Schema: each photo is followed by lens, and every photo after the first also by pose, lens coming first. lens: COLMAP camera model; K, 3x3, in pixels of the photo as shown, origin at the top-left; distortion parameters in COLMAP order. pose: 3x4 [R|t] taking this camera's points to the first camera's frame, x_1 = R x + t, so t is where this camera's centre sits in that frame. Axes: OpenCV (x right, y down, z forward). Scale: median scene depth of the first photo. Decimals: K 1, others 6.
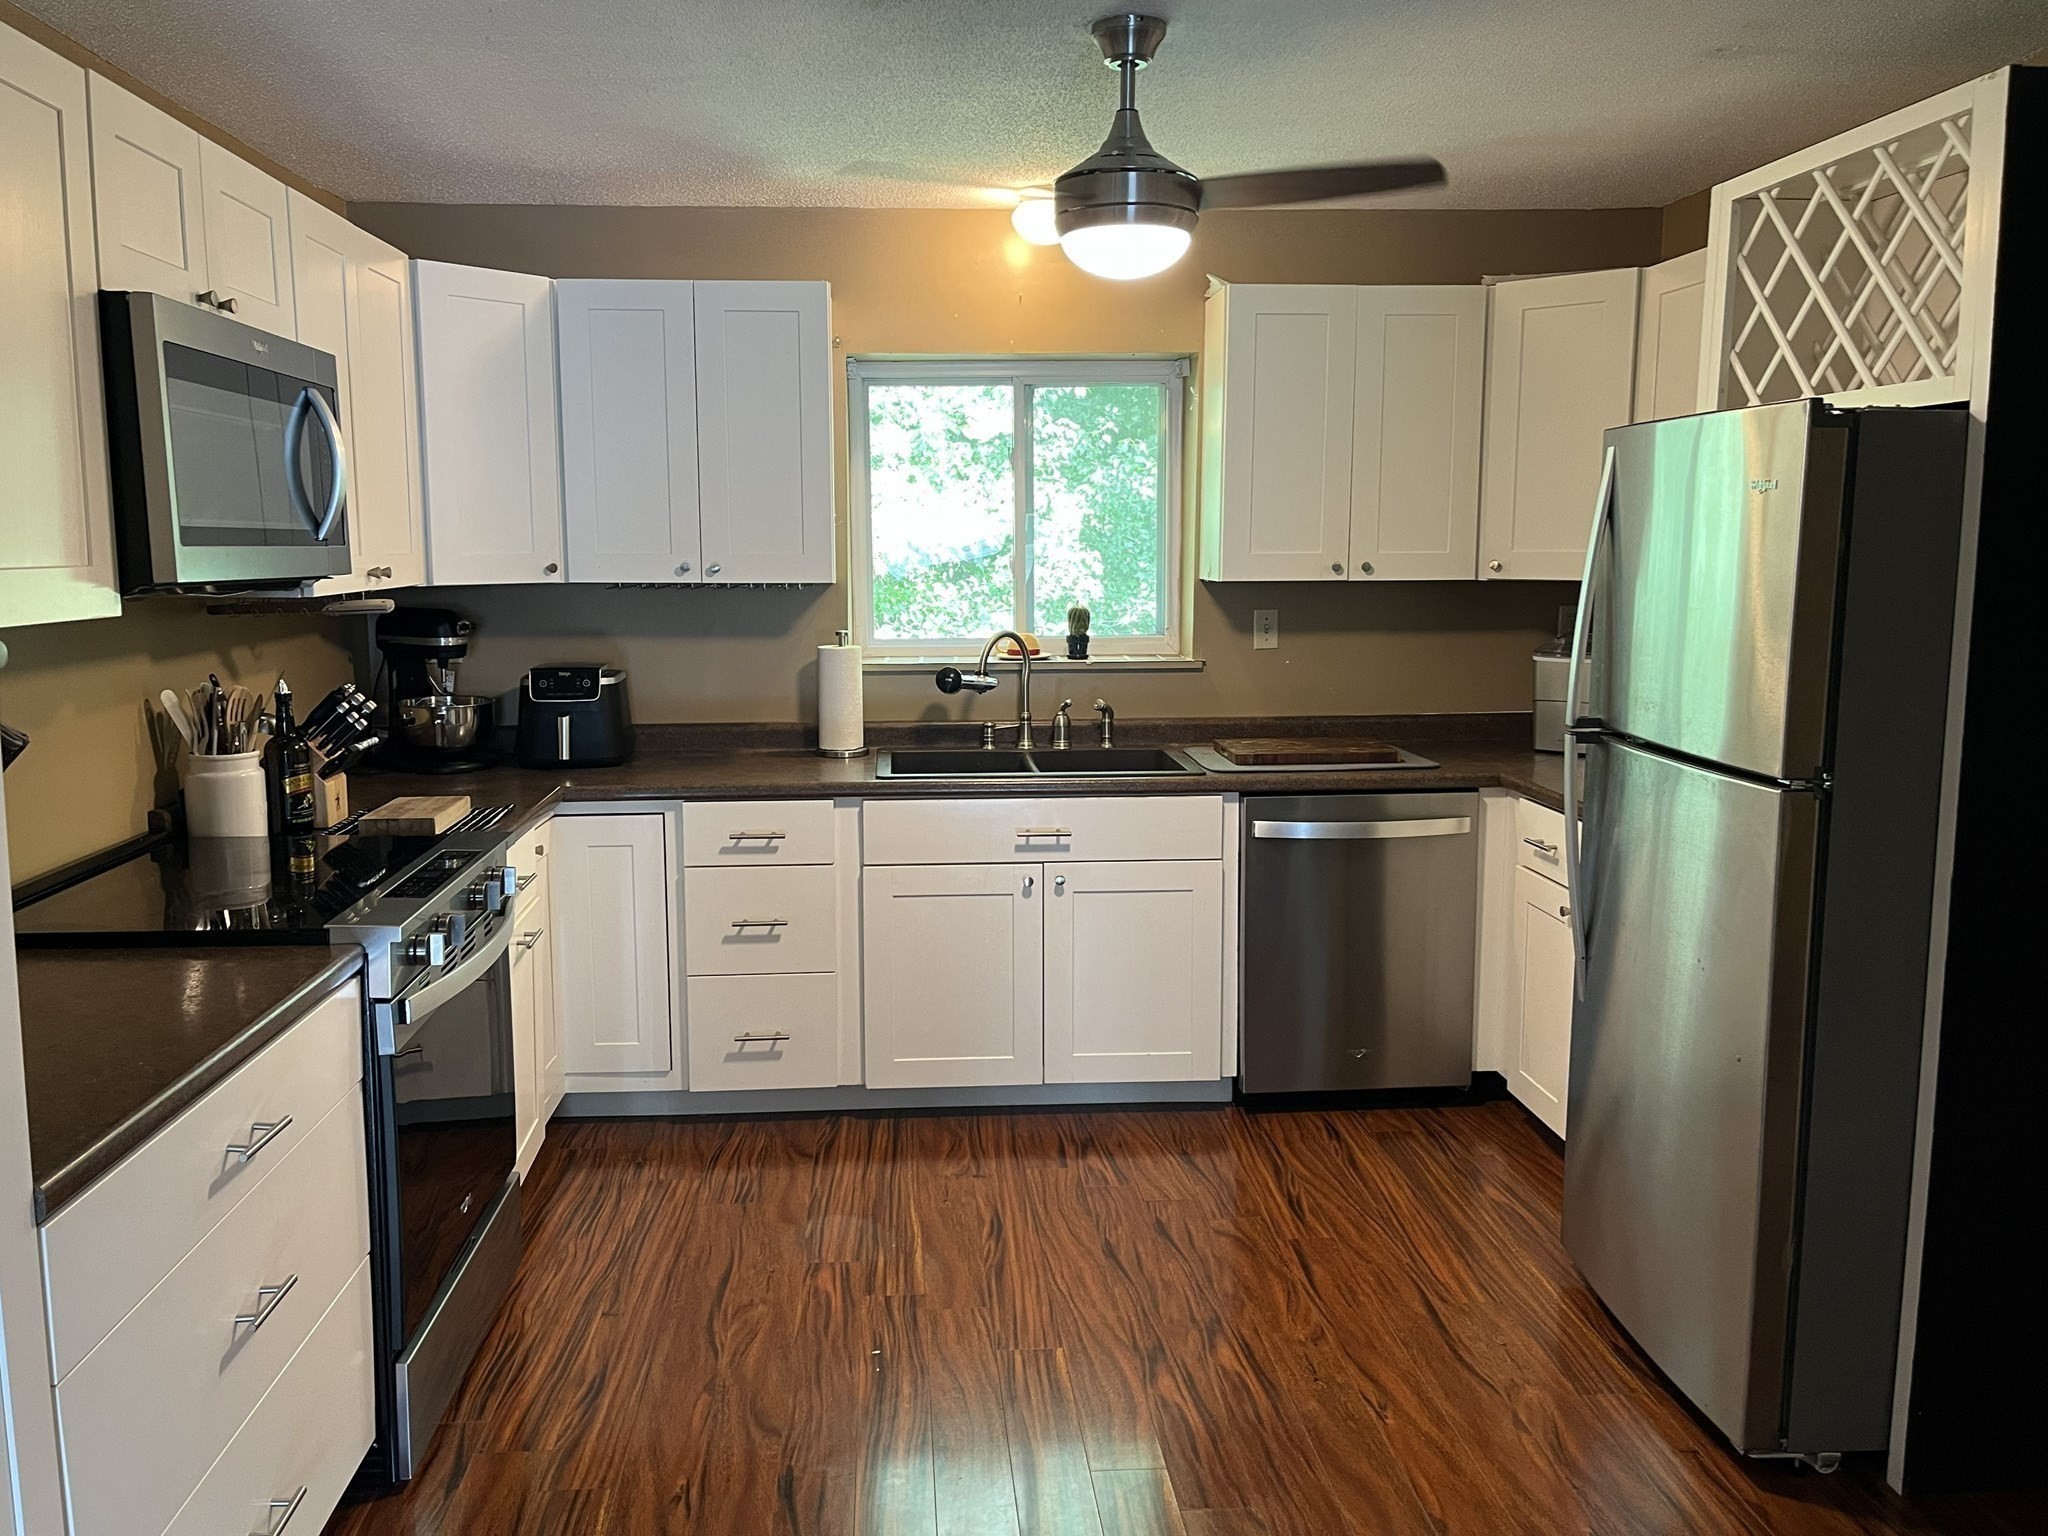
lens RADIAL K [[1649.8, 0, 953.7], [0, 1649.8, 742.5], [0, 0, 1]] dist [0.058925, -0.054007]
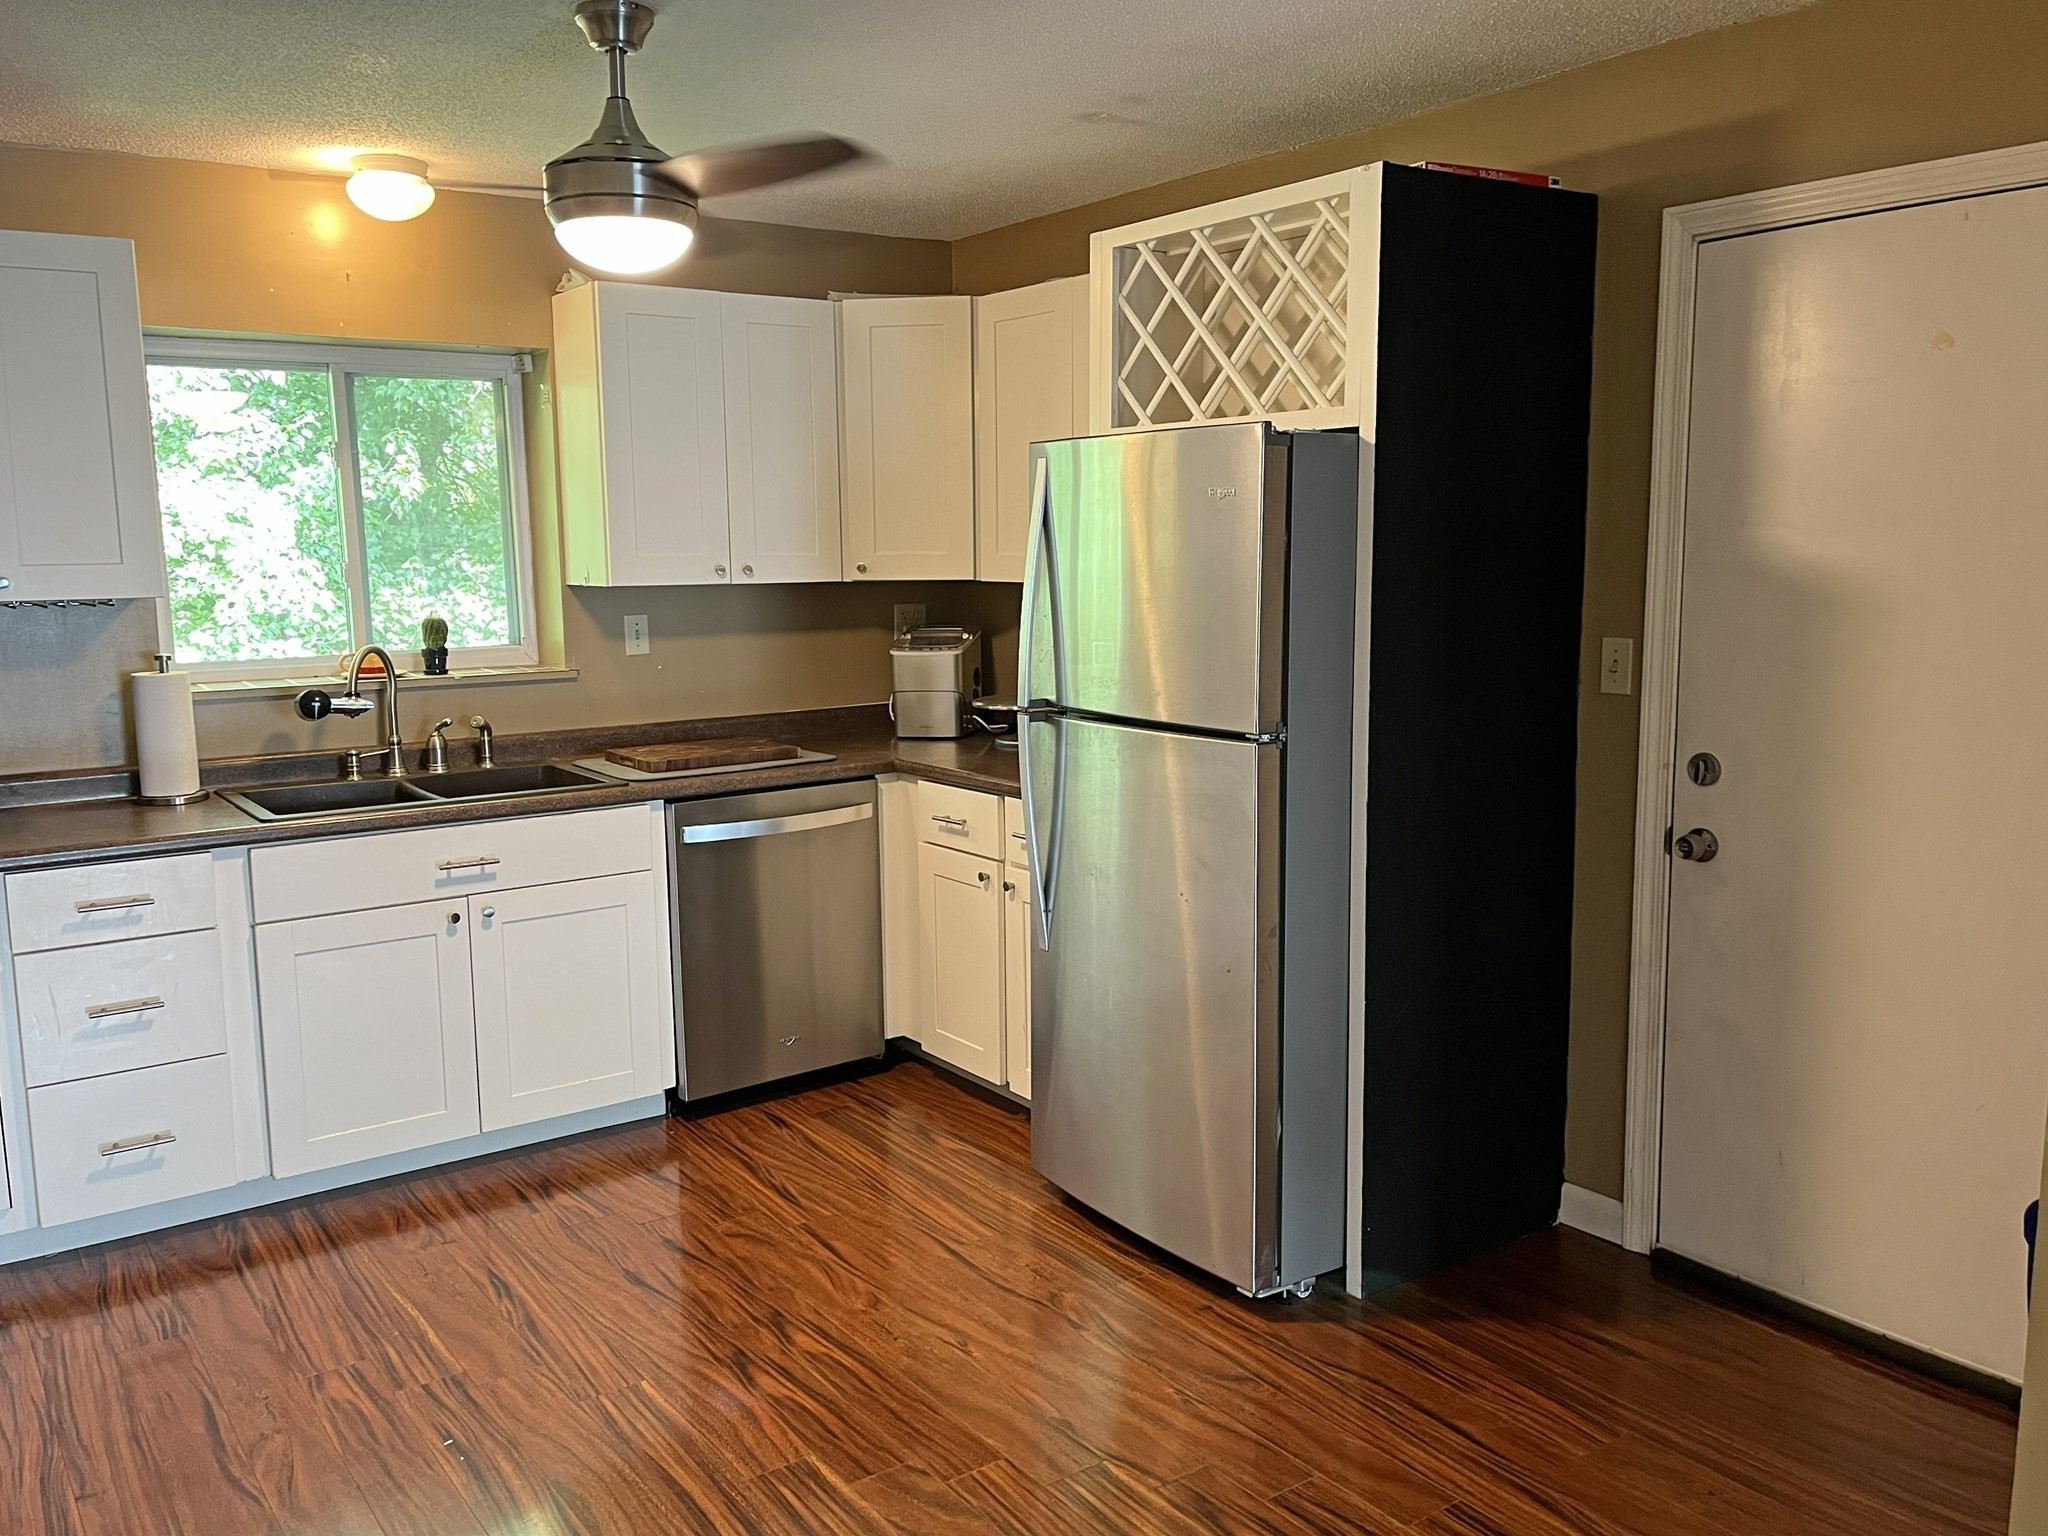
lens RADIAL K [[1689.7, 0, 1024.0], [0, 1689.7, 768.0], [0, 0, 1]] dist [0.063527, -0.053926]
pose [[0.844826, -0.081204, 0.528843, -0.187378], [0.077149, 0.996575, 0.029778, -0.002261], [-0.529449, 0.015643, 0.848197, 0.027891]]
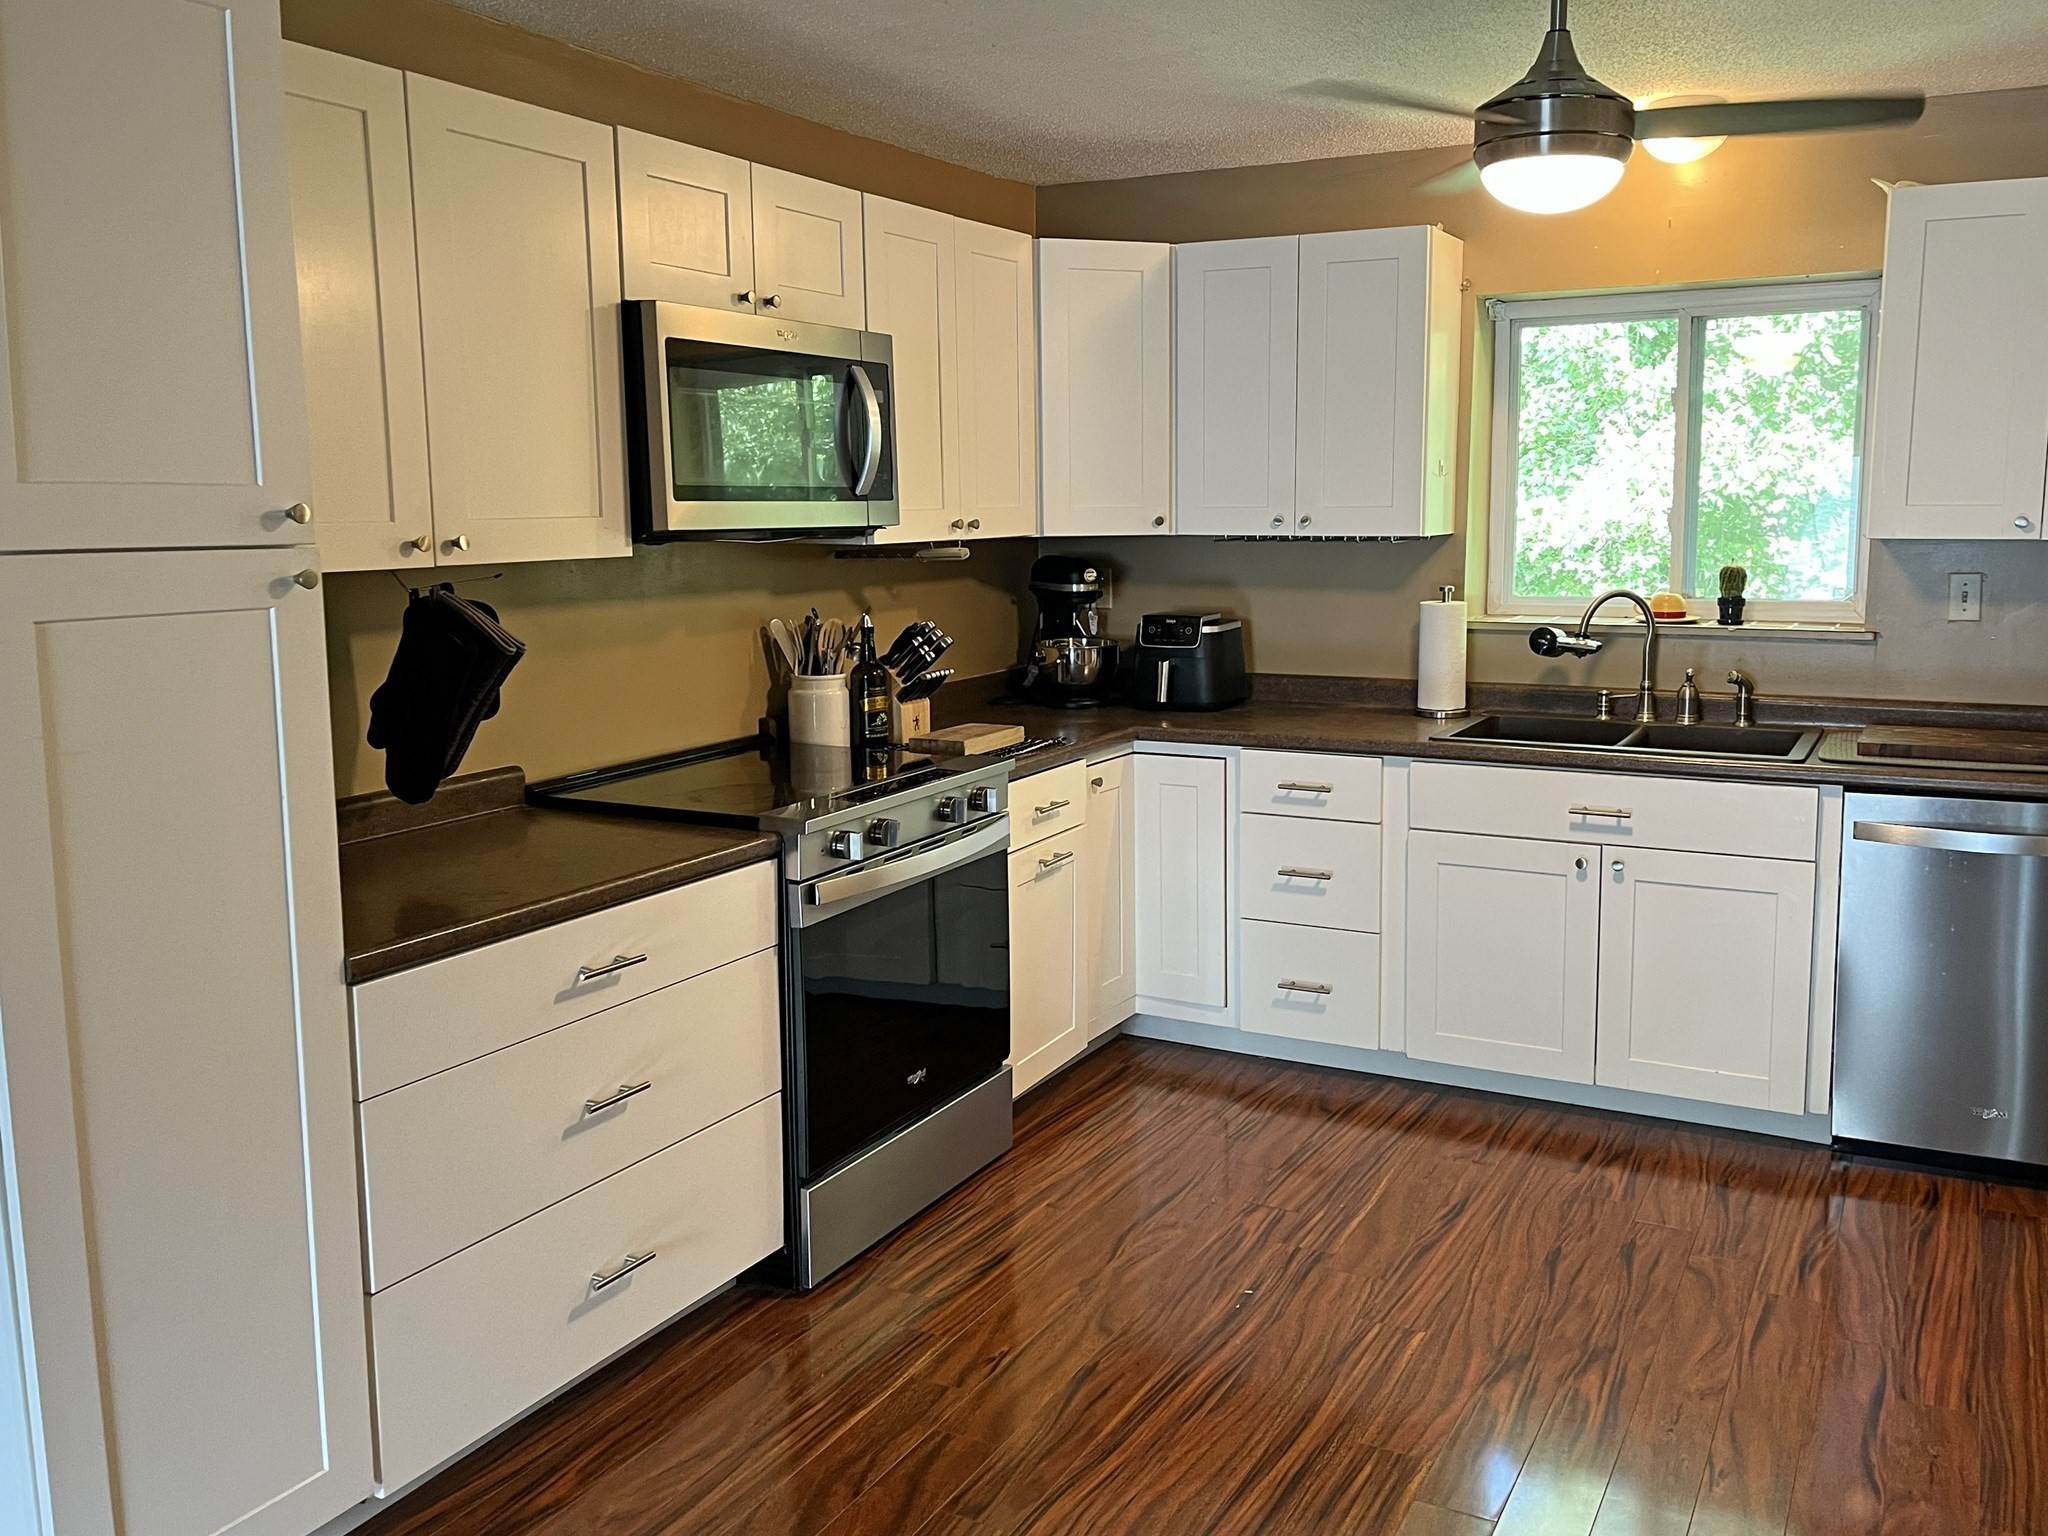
lens RADIAL K [[1723.0, 0, 1030.2], [0, 1723.0, 718.0], [0, 0, 1]] dist [0.077593, -0.078015]
pose [[0.863177, 0.064737, -0.500734, 0.269135], [-0.059750, 0.997874, 0.026011, -0.003257], [0.501354, 0.007467, 0.865210, 0.005216]]
